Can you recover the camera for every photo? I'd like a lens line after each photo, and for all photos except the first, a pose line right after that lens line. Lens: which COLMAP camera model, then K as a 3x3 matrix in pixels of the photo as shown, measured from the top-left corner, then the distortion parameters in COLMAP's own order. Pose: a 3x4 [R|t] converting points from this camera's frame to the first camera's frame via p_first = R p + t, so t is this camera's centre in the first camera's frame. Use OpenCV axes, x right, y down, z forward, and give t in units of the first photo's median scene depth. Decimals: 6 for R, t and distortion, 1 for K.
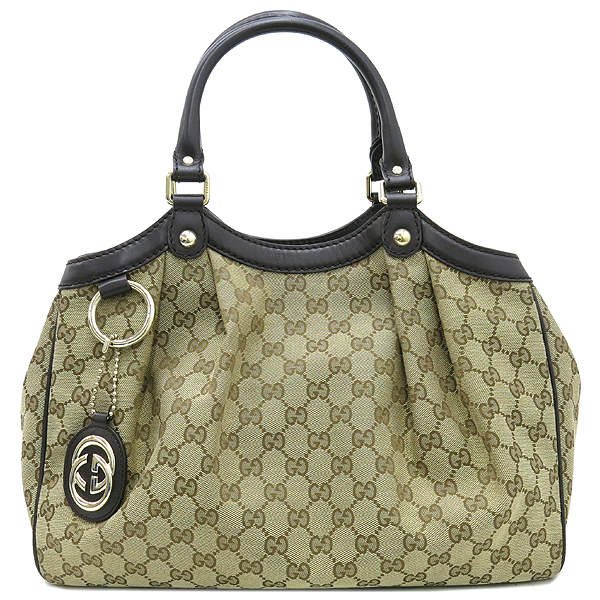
lens RADIAL K [[1107.5, 0, 300.0], [0, 1107.5, 300.0], [0, 0, 1]] dist [-0.042423, -0.108303]
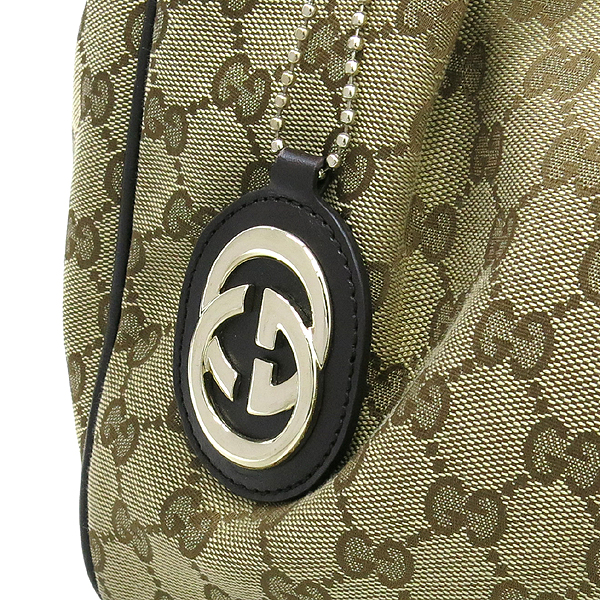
lens RADIAL K [[1107.5, 0, 300.0], [0, 1107.5, 300.0], [0, 0, 1]] dist [-0.042423, -0.108303]
pose [[0.965911, 0.134981, -0.220899, -0.108587], [-0.062772, 0.949961, 0.305995, 0.048461], [0.251149, -0.281697, 0.926051, 0.713086]]
